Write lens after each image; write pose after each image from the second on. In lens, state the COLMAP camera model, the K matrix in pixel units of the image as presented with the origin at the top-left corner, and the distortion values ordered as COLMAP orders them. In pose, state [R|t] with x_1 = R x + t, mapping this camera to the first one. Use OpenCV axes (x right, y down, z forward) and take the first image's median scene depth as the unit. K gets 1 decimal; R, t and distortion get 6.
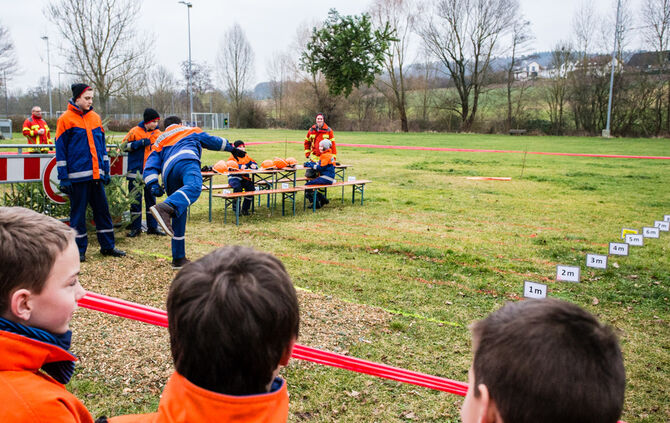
lens RADIAL K [[648.7, 0, 335.0], [0, 648.7, 211.5], [0, 0, 1]] dist [0.283784, 0.002661]
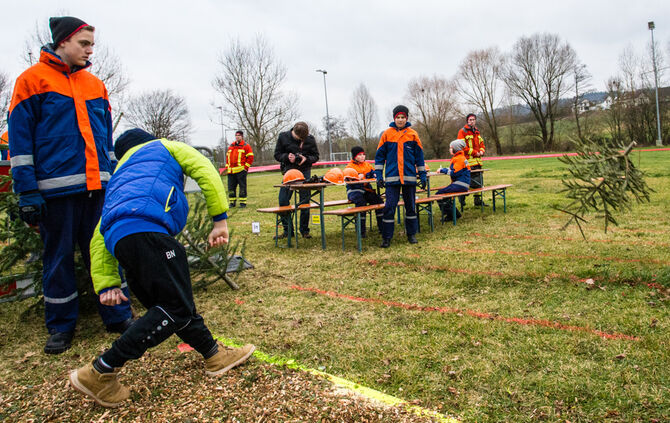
lens RADIAL K [[469.8, 0, 335.0], [0, 469.8, 211.5], [0, 0, 1]] dist [-0.075559, 0.059339]
pose [[0.969748, -0.092248, -0.226008, -0.018025], [0.083984, 0.995408, -0.045934, 0.000038], [0.229207, 0.025564, 0.973042, 0.128193]]
